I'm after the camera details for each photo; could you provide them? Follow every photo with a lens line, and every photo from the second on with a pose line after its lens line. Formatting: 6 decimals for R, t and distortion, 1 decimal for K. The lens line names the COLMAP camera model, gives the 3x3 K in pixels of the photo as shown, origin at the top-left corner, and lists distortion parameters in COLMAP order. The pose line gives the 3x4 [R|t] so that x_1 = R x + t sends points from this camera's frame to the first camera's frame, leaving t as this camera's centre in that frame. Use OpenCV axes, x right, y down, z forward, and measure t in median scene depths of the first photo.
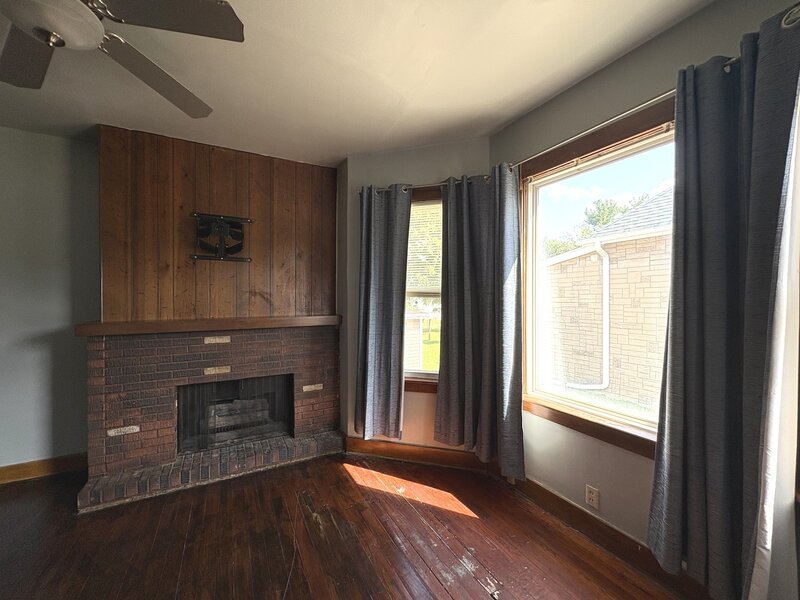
lens RADIAL K [[320.8, 0, 398.0], [0, 320.8, 298.0], [0, 0, 1]] dist [0.003499, 0.000694]
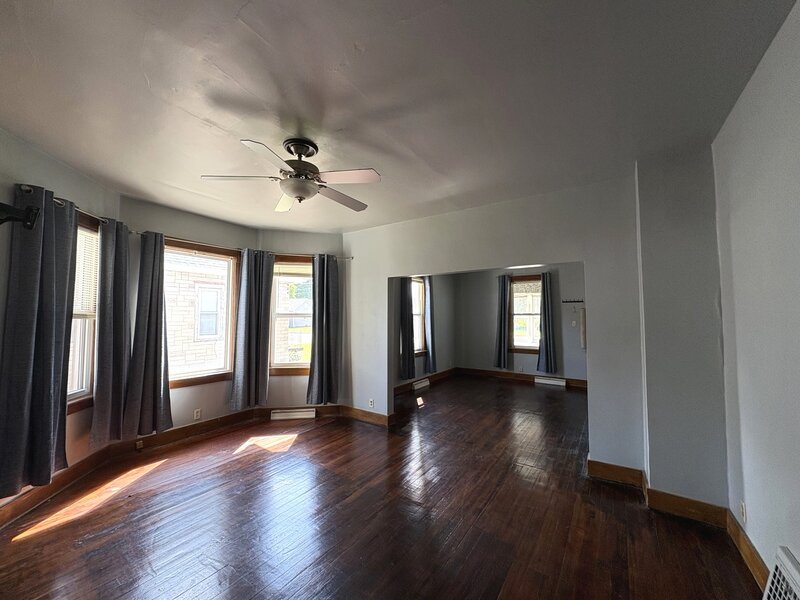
lens RADIAL K [[320.8, 0, 398.9], [0, 320.8, 303.2], [0, 0, 1]] dist [0.003499, 0.000694]
pose [[-0.468013, 0.046855, 0.882479, -1.297748], [0.005828, 0.998735, -0.049936, 0.004578], [-0.883703, -0.018227, -0.467694, 0.570398]]
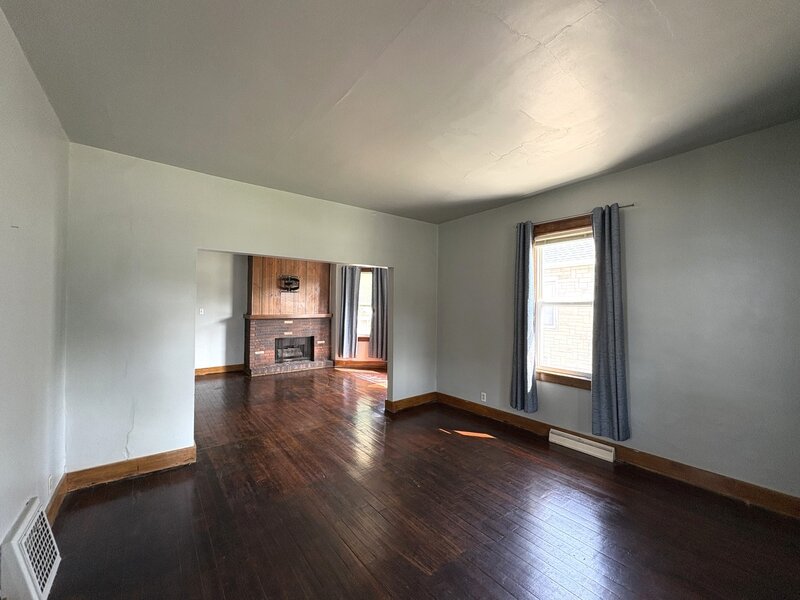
lens RADIAL K [[320.8, 0, 397.2], [0, 320.8, 303.2], [0, 0, 1]] dist [0.003499, 0.000694]
pose [[0.987388, 0.008308, 0.158098, -0.082935], [-0.006555, 0.999911, -0.011606, -0.003673], [-0.158180, 0.010423, 0.987355, -1.764883]]
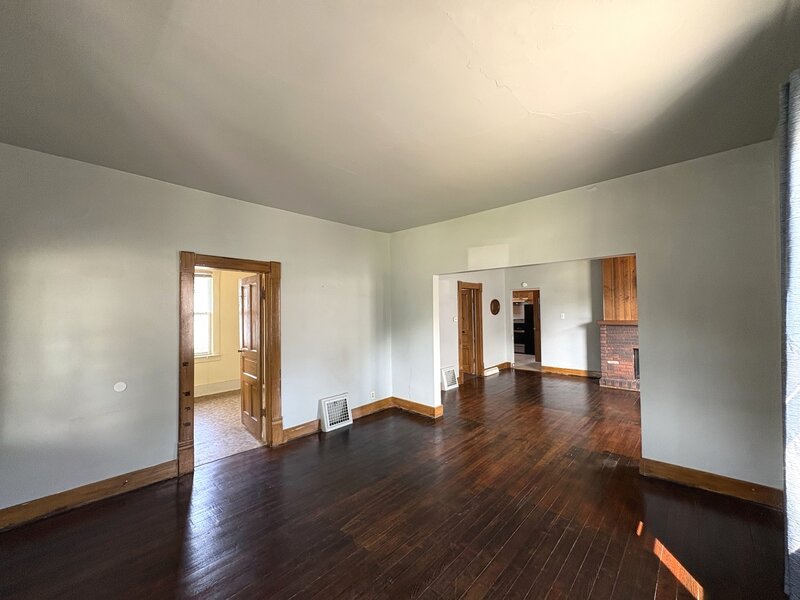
lens RADIAL K [[320.8, 0, 401.9], [0, 320.8, 302.3], [0, 0, 1]] dist [0.003499, 0.000694]
pose [[0.326480, -0.026022, -0.944846, 0.907986], [0.008520, 0.999661, -0.024588, -0.017527], [0.945166, -0.000023, 0.326591, -1.255920]]
